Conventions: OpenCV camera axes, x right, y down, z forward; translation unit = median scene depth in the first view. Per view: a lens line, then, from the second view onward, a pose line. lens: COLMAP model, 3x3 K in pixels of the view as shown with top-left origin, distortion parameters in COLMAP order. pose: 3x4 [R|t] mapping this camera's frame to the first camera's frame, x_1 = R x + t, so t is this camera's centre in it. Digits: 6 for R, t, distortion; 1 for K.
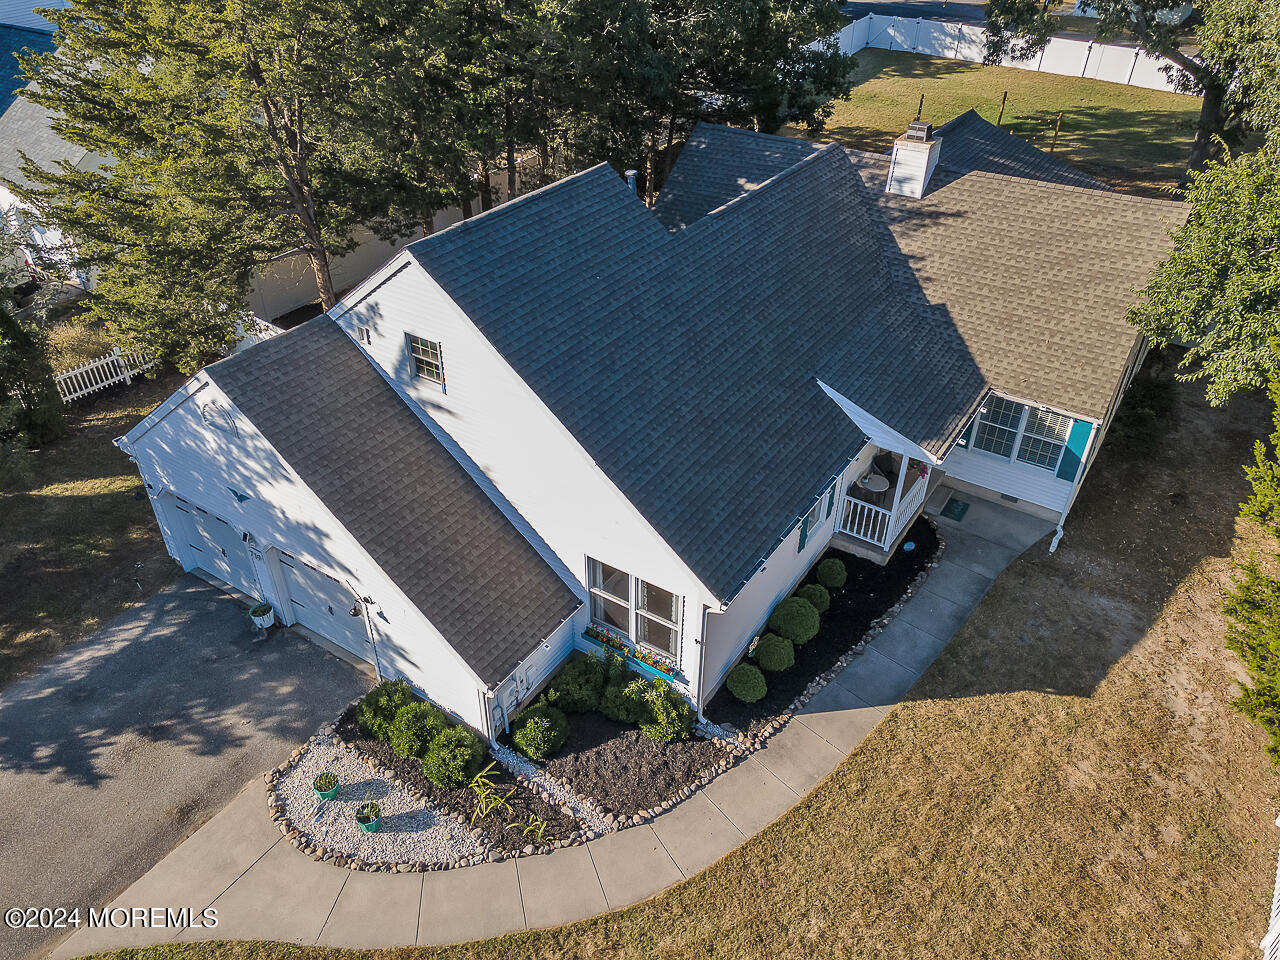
lens RADIAL K [[992.2, 0, 639.6], [0, 992.2, 464.1], [0, 0, 1]] dist [0.010011, 0.004896]
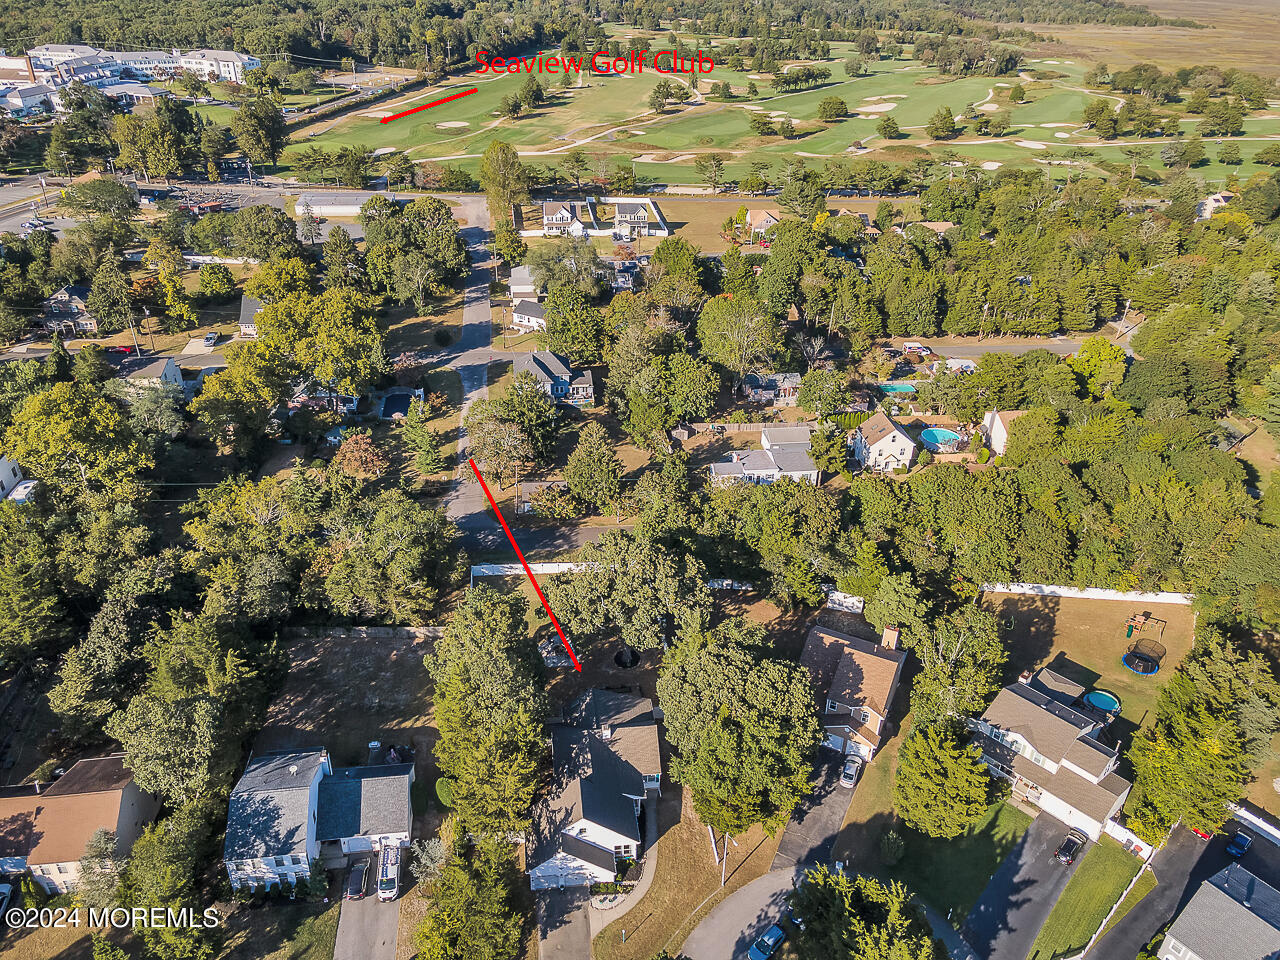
lens RADIAL K [[930.1, 0, 640.0], [0, 930.1, 480.0], [0, 0, 1]] dist [0.037029, 0.006327]
pose [[0.764583, -0.318585, 0.560283, -2.478543], [0.357387, 0.932975, 0.042799, -2.236321], [-0.536365, 0.167514, 0.827195, -4.317187]]
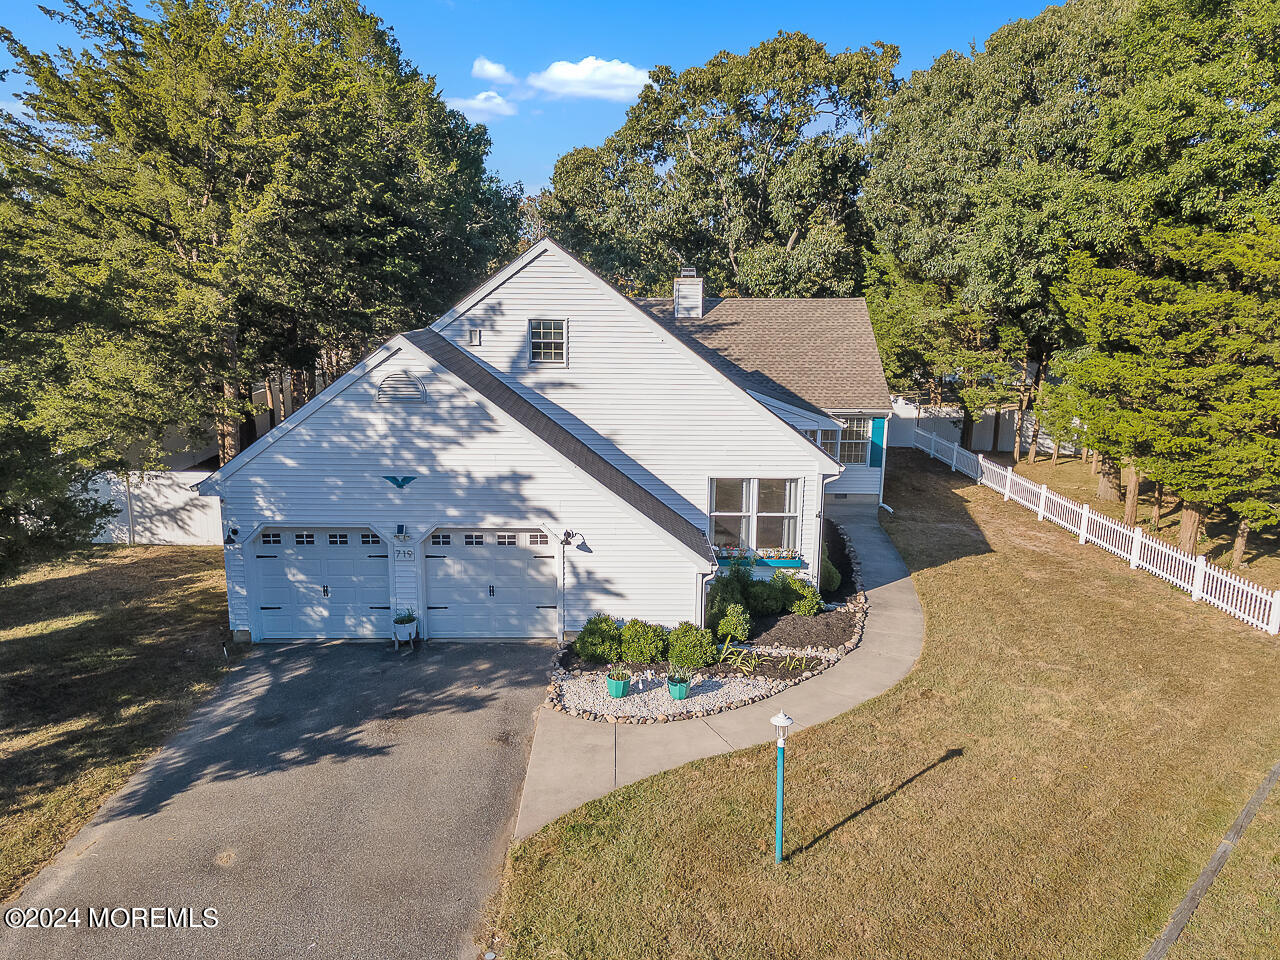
lens RADIAL K [[955.0, 0, 640.0], [0, 955.0, 480.0], [0, 0, 1]] dist [0.050287, -0.001287]
pose [[0.825724, -0.114671, 0.552295, -0.757514], [0.310460, 0.909864, -0.275250, 0.382073], [-0.470950, 0.398747, 0.786897, 0.123563]]
